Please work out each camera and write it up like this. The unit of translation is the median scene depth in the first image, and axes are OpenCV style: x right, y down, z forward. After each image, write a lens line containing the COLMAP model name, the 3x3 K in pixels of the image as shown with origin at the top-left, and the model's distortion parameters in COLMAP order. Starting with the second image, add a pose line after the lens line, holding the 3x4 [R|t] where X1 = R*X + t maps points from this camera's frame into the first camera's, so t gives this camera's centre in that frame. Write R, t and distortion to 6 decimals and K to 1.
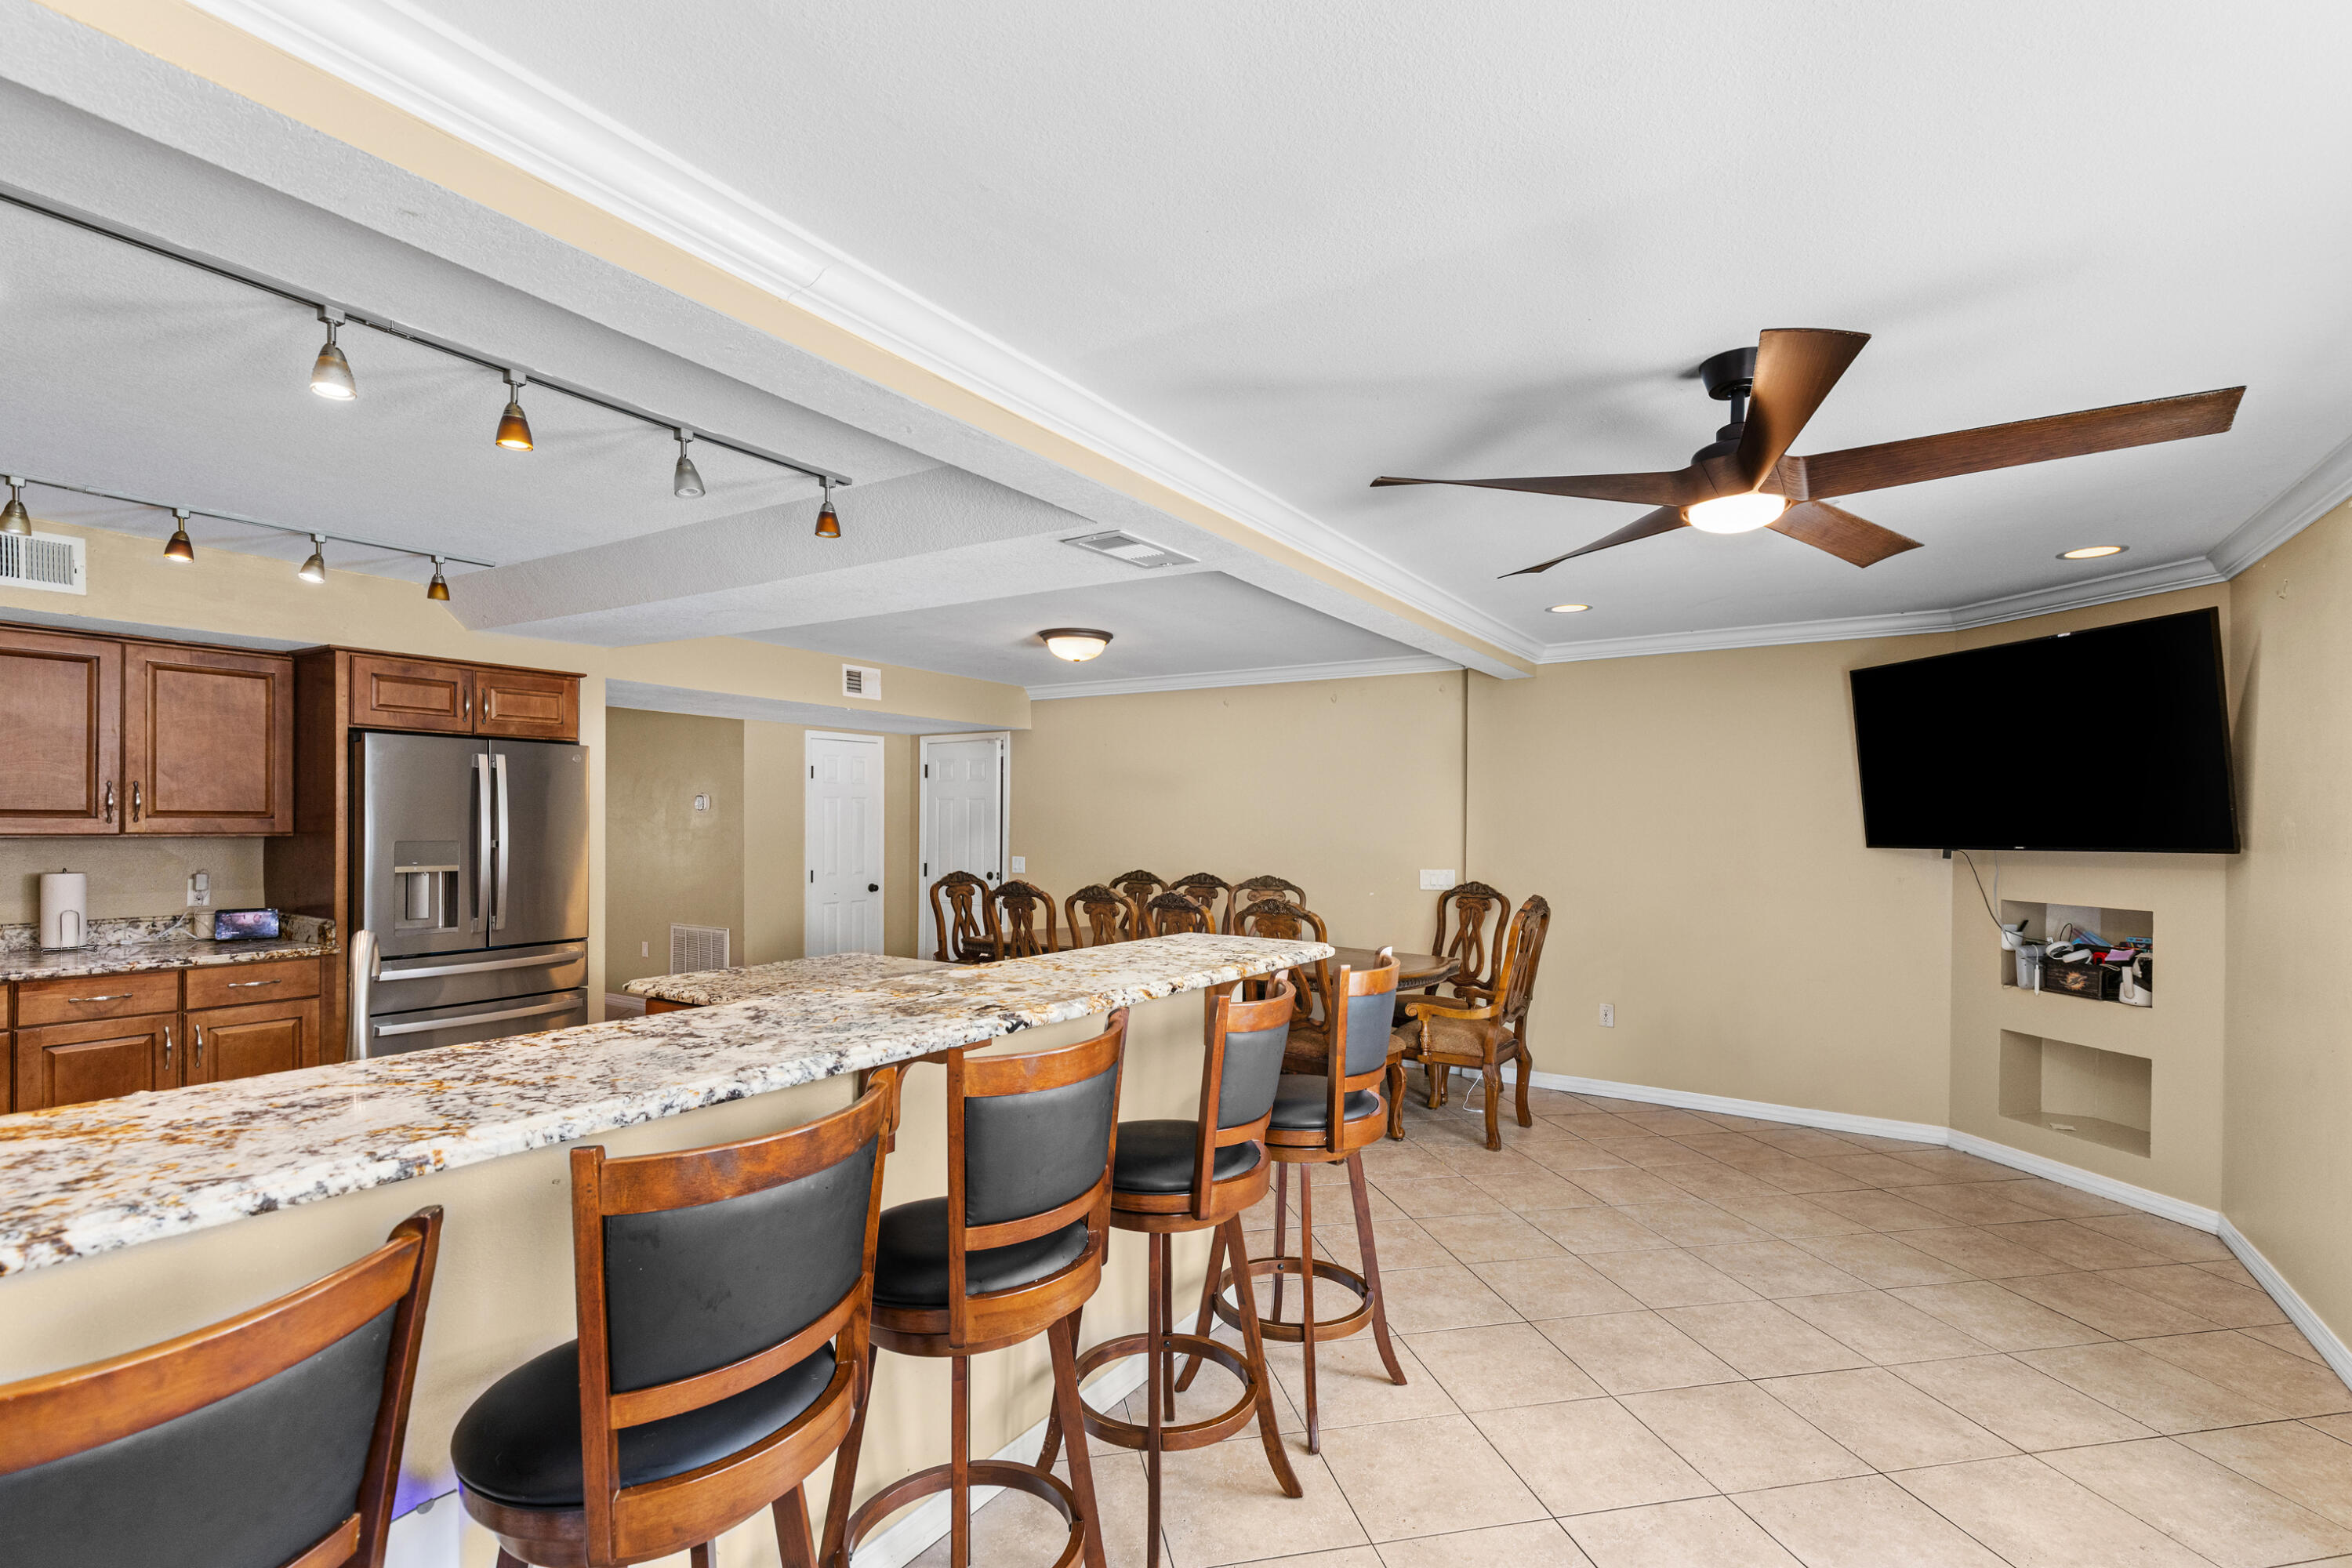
lens RADIAL K [[1085.4, 0, 1188.8], [0, 1085.4, 805.9], [0, 0, 1]] dist [0.005818, -0.000545]
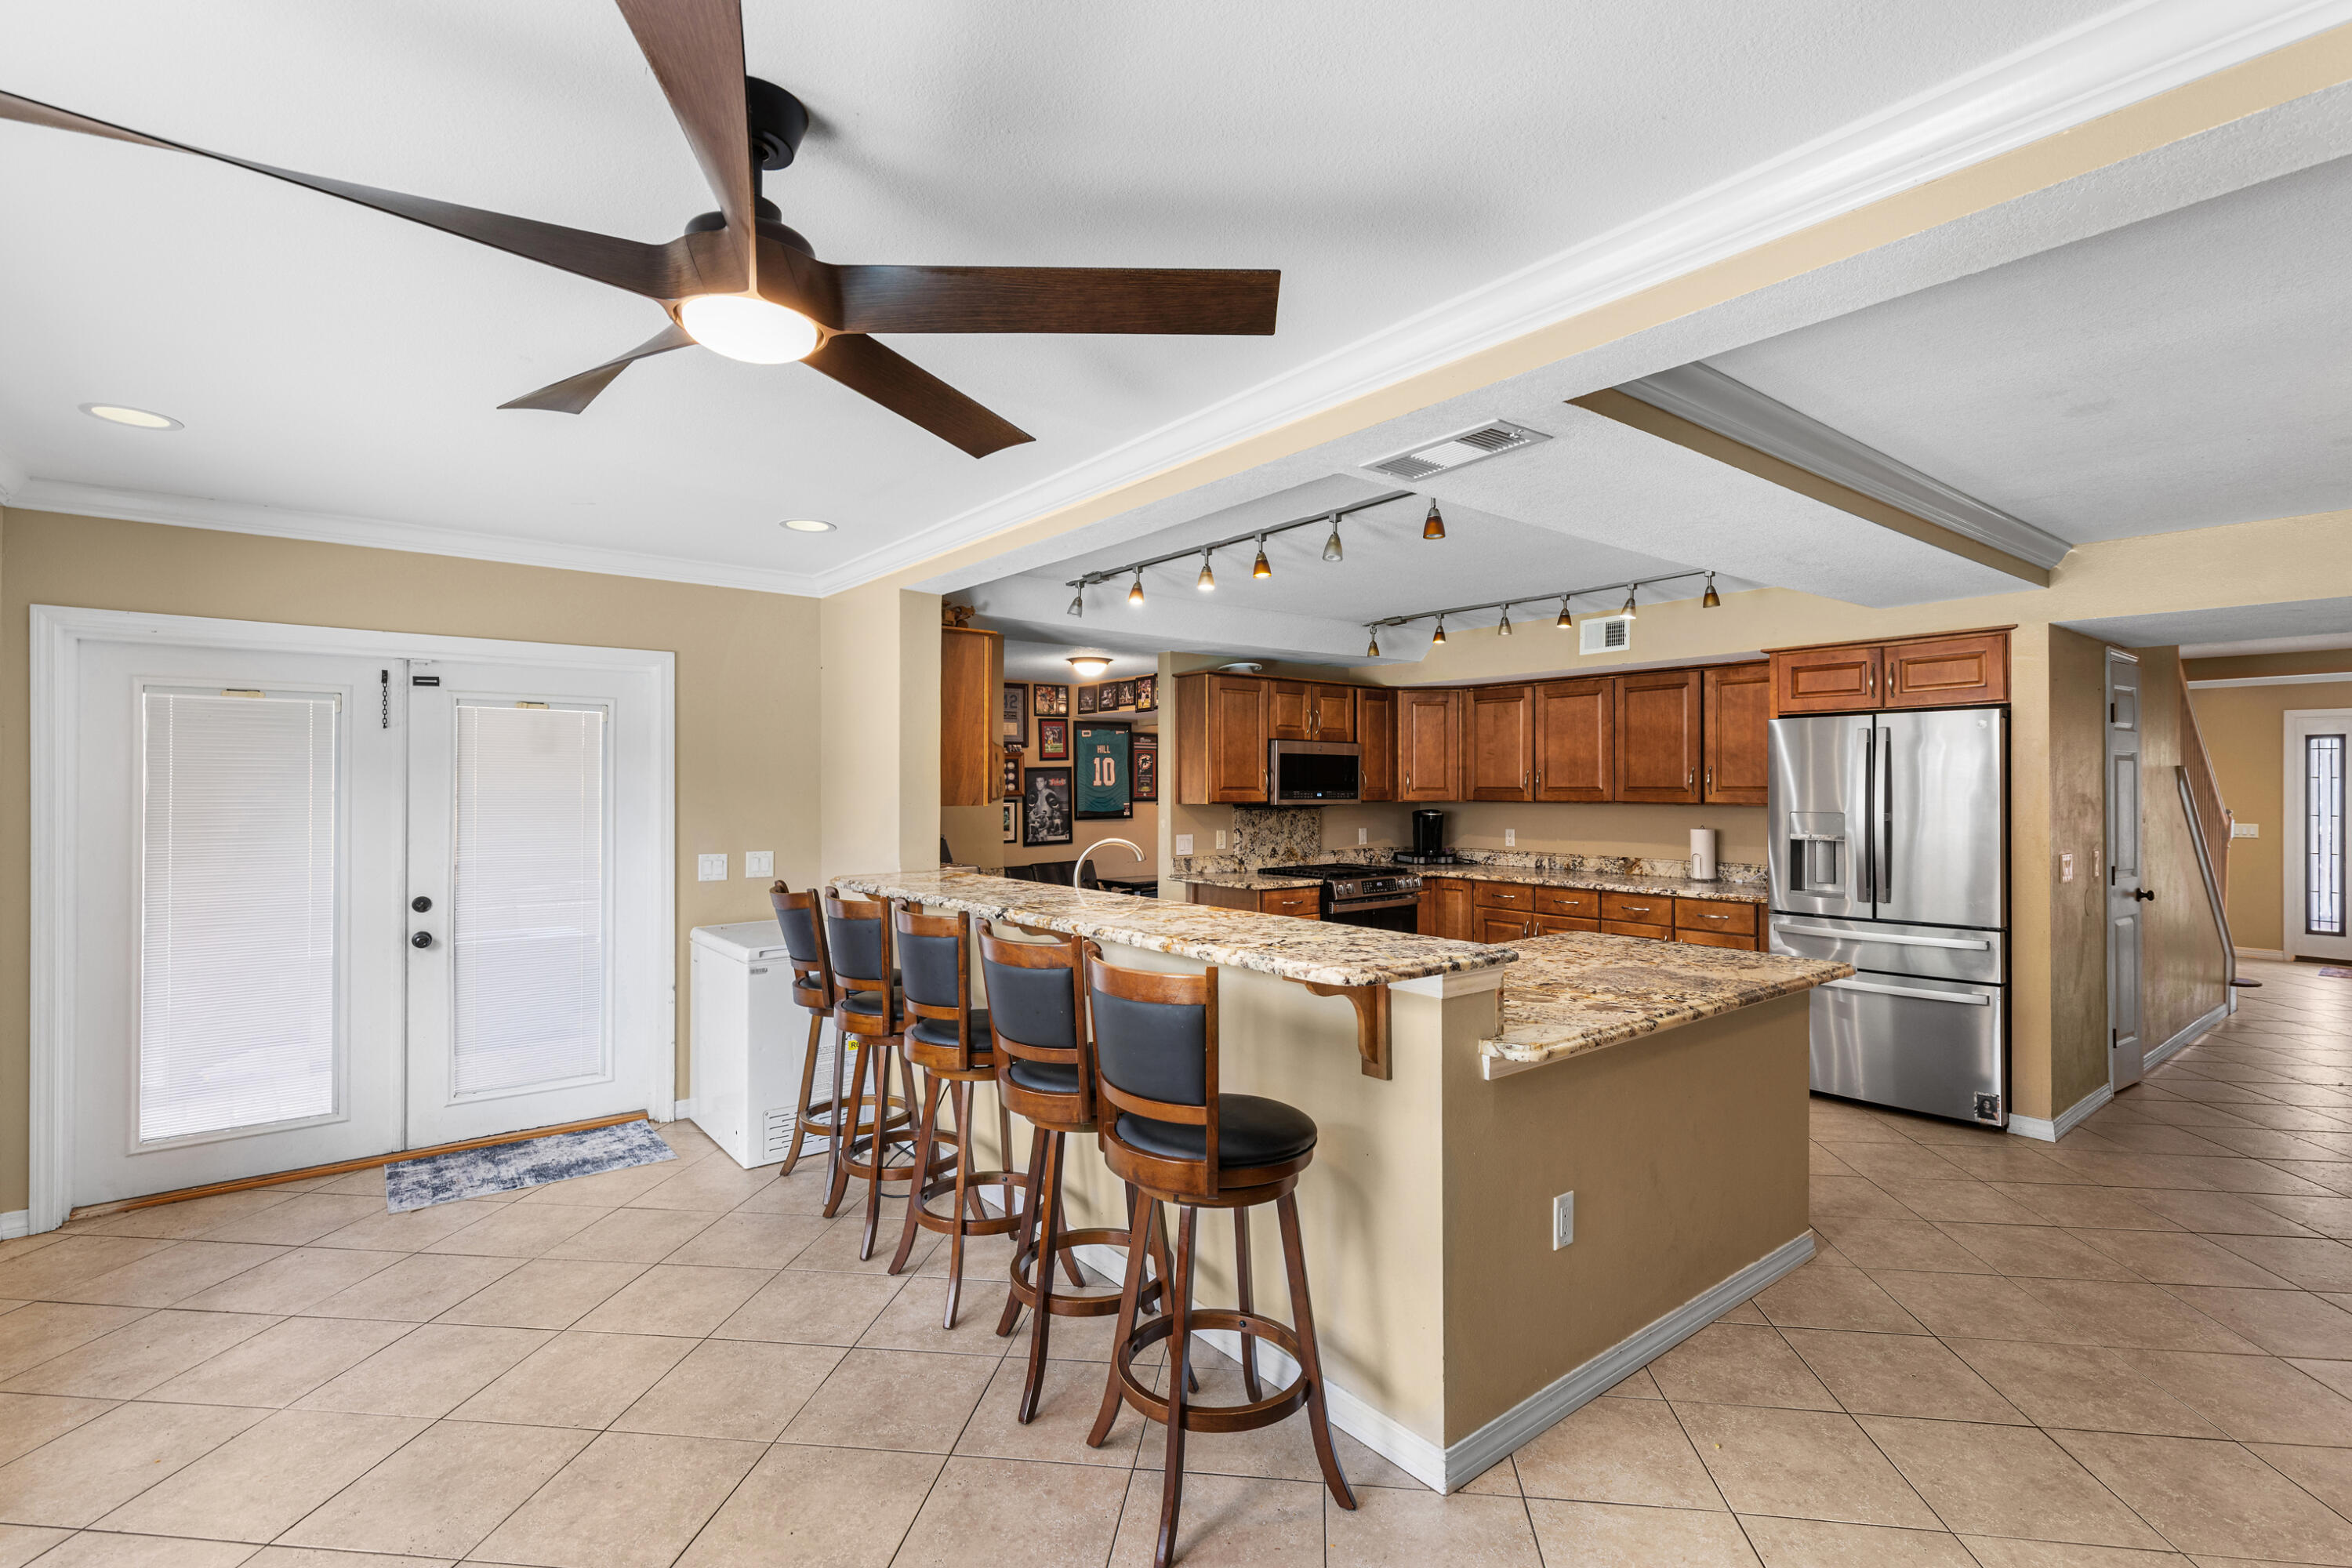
lens RADIAL K [[1085.4, 0, 1184.5], [0, 1085.4, 788.8], [0, 0, 1]] dist [0.005818, -0.000545]
pose [[-0.311100, -0.005991, -0.950358, 0.593707], [0.009703, 0.999908, -0.009479, 0.014234], [0.950328, -0.012171, -0.311013, 0.789422]]
